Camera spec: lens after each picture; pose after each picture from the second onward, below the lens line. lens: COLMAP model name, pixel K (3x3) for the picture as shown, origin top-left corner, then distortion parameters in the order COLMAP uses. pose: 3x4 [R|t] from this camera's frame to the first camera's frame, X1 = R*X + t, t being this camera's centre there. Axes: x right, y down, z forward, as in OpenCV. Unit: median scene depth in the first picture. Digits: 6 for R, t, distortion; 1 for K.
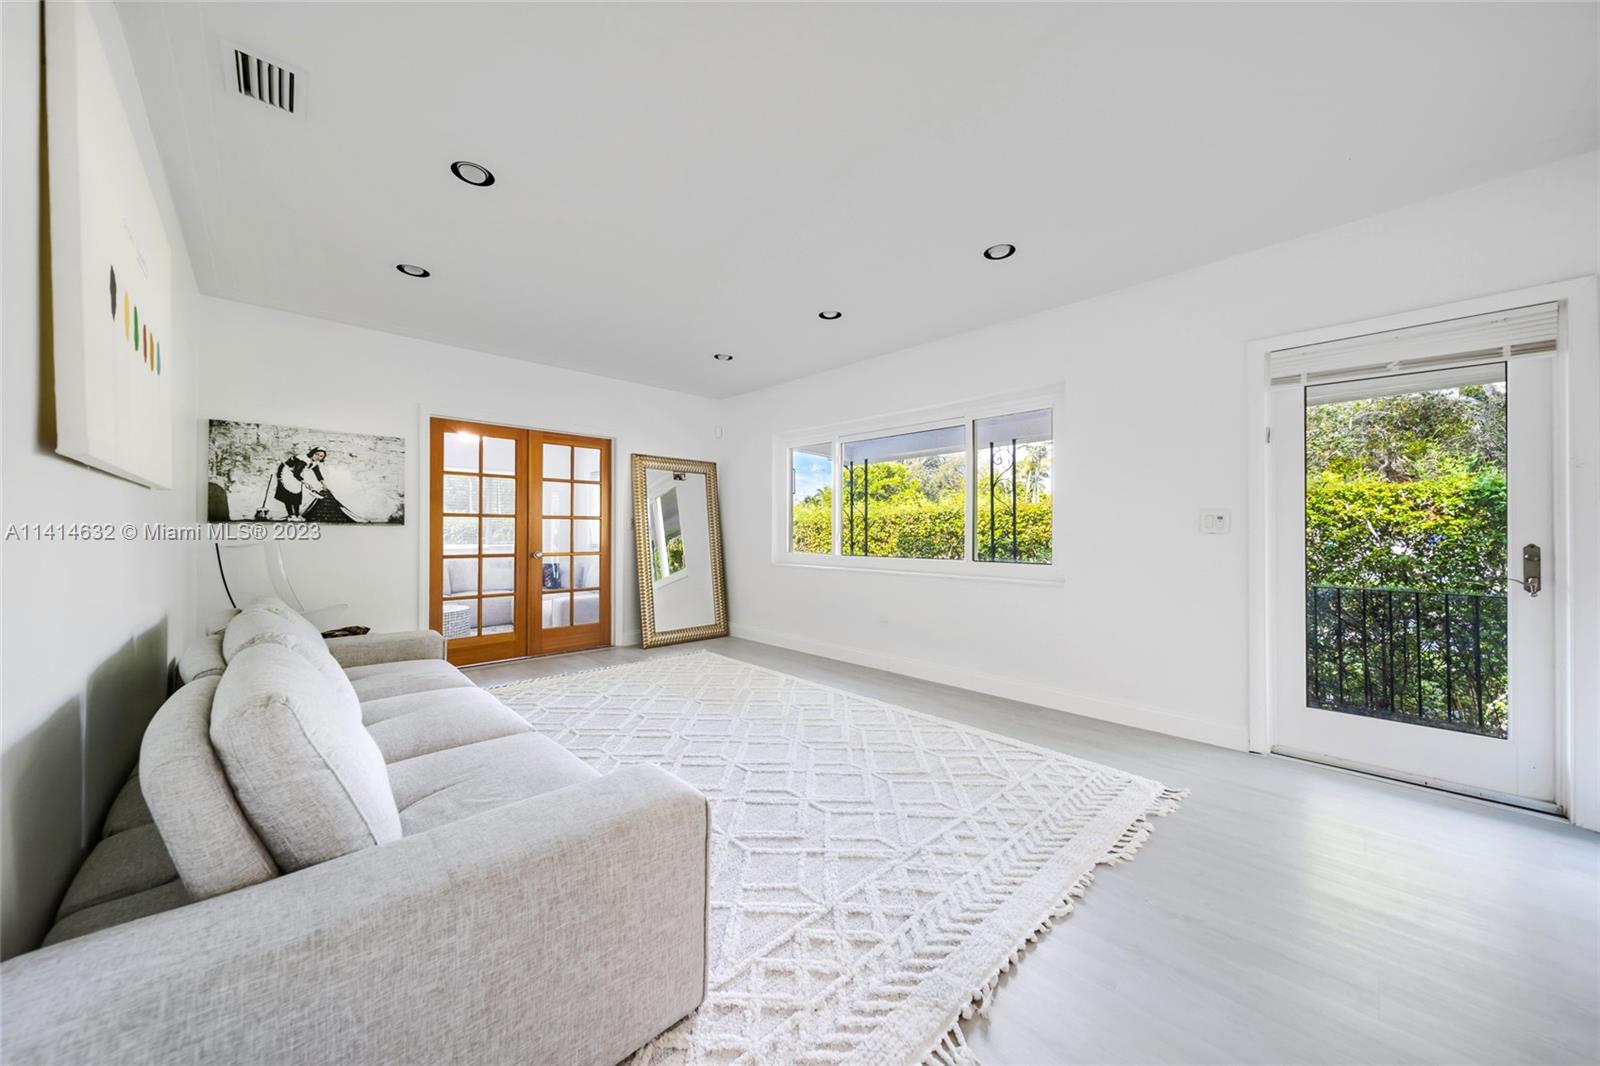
lens RADIAL K [[555.2, 0, 792.6], [0, 555.2, 529.7], [0, 0, 1]] dist [0.004020, -0.000148]
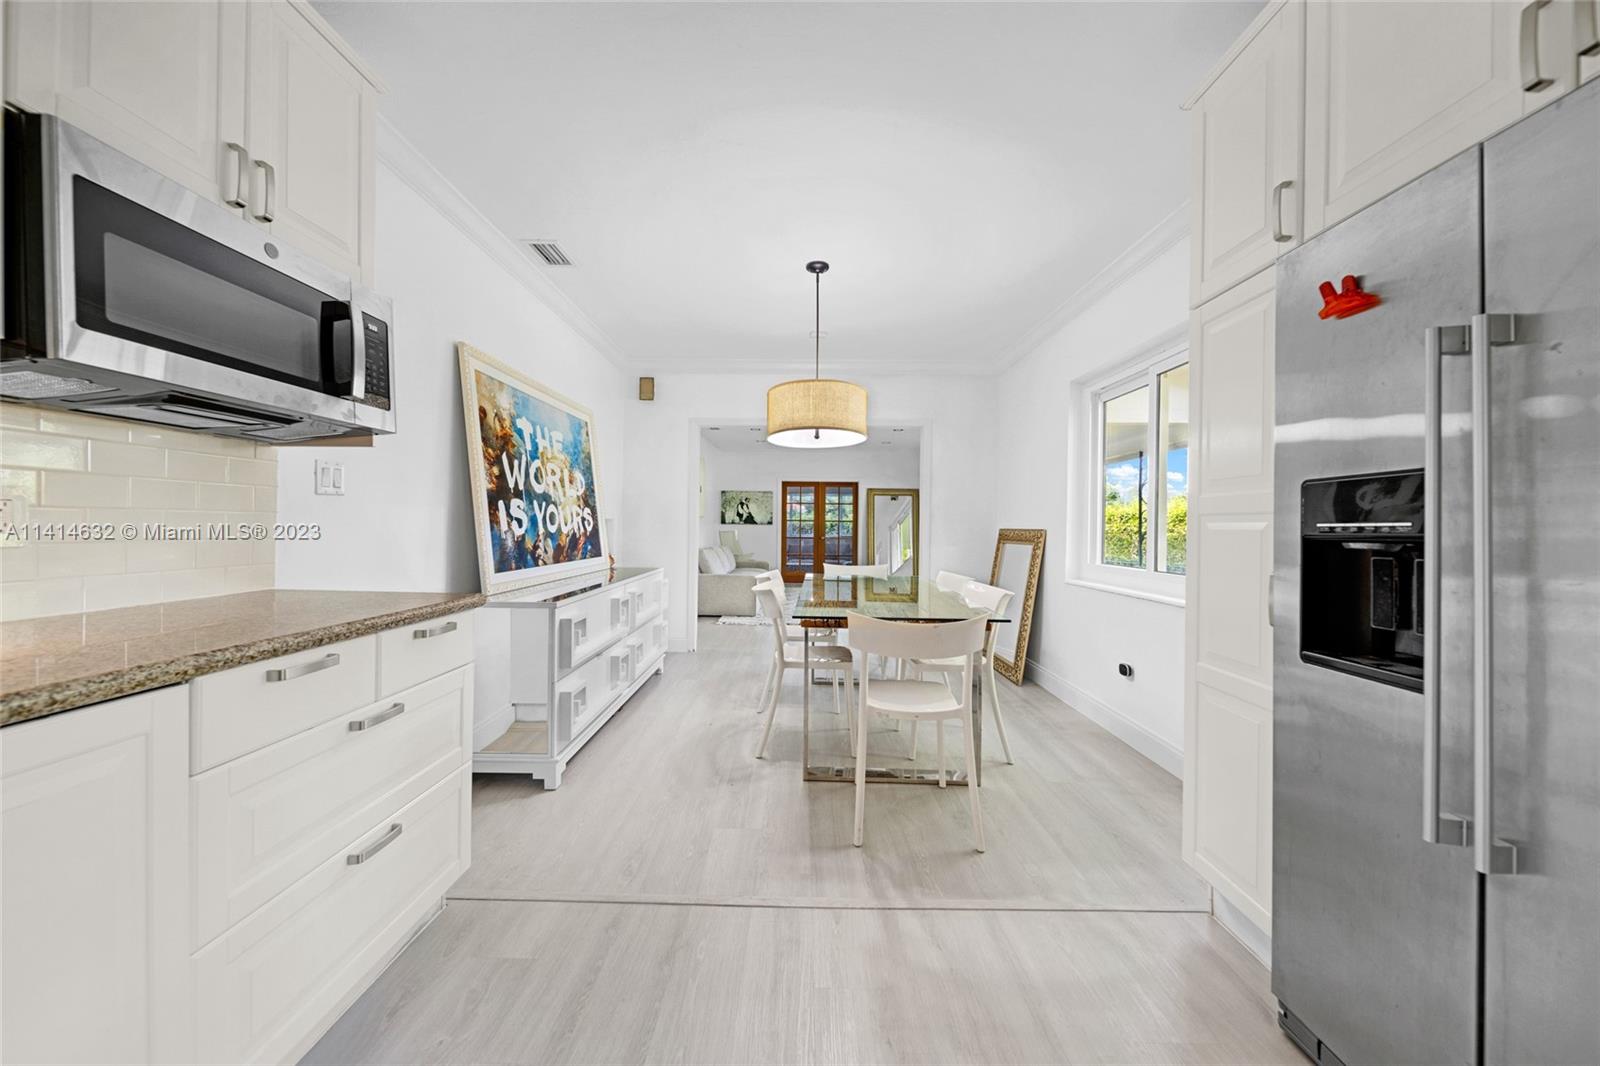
lens RADIAL K [[550.9, 0, 785.6], [0, 550.9, 527.5], [0, 0, 1]] dist [0.006942, -0.000138]
pose [[0.707197, 0.004994, -0.706999, 1.272656], [-0.005147, 0.999985, 0.001915, -0.000254], [0.706998, 0.002285, 0.707212, -0.849185]]
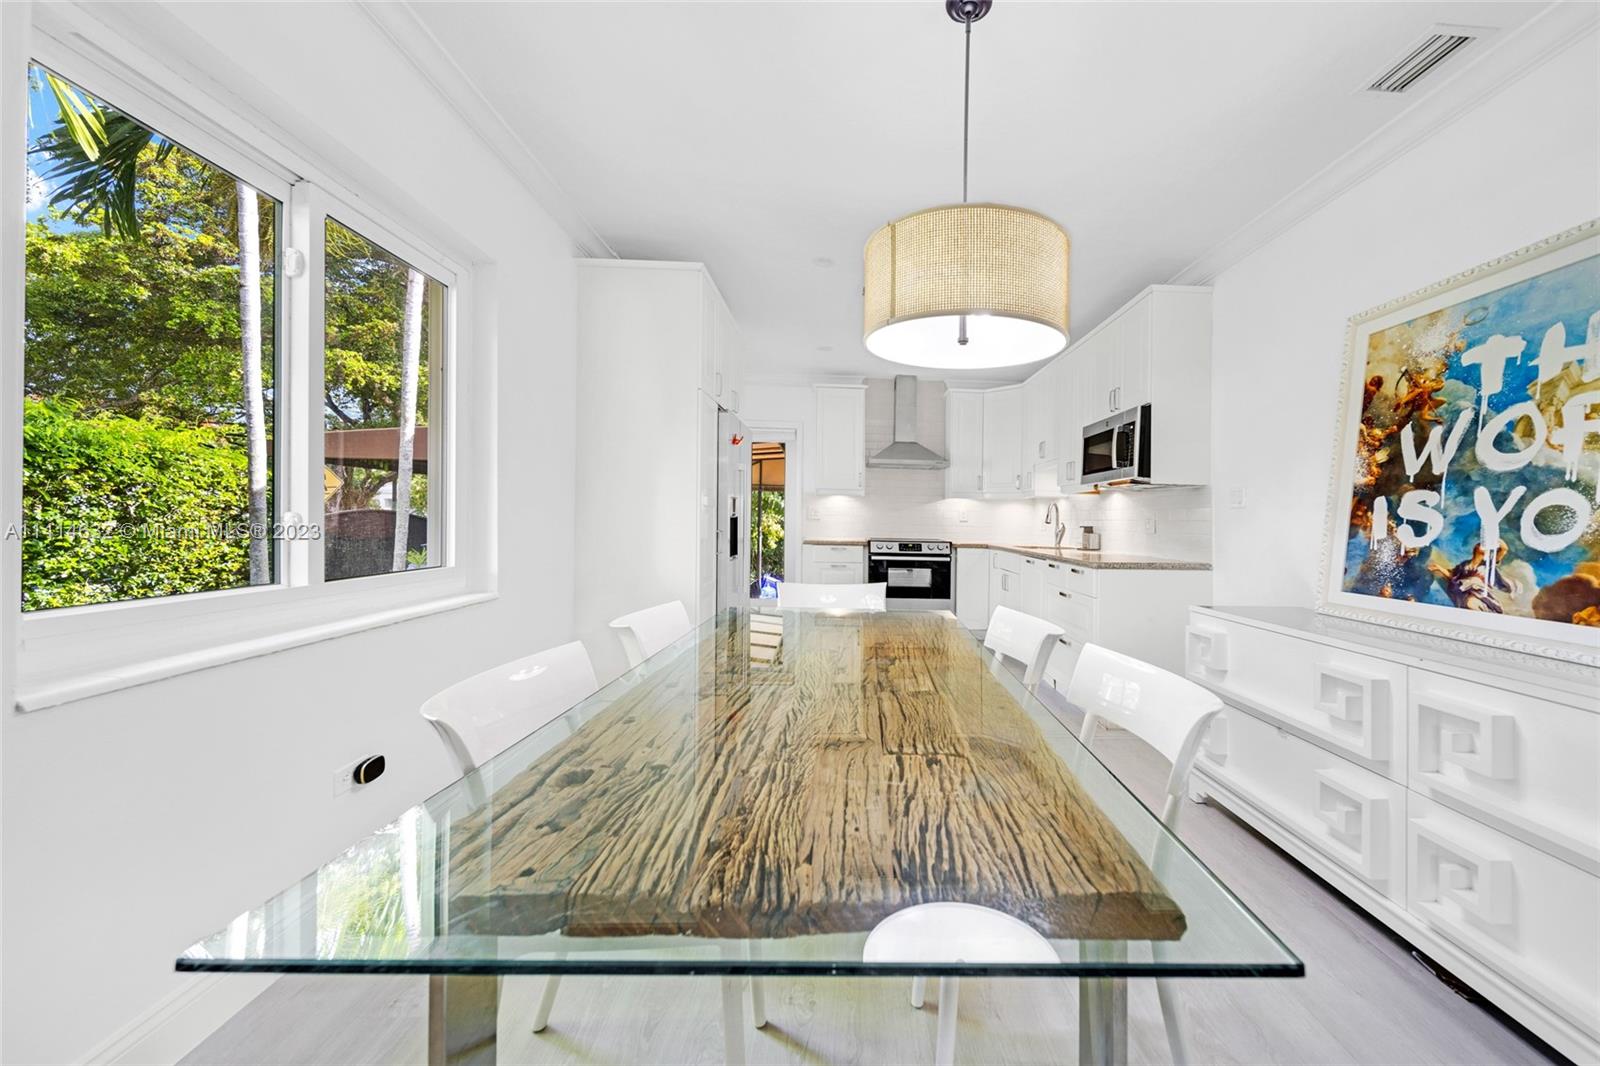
lens RADIAL K [[583.7, 0, 871.6], [0, 583.7, 509.4], [0, 0, 1]] dist [0.007192, -0.004697]
pose [[-0.763243, -0.007891, 0.646064, 0.514186], [-0.024625, 0.999554, -0.016883, 0.000564], [-0.645642, -0.028795, -0.763097, 0.116540]]
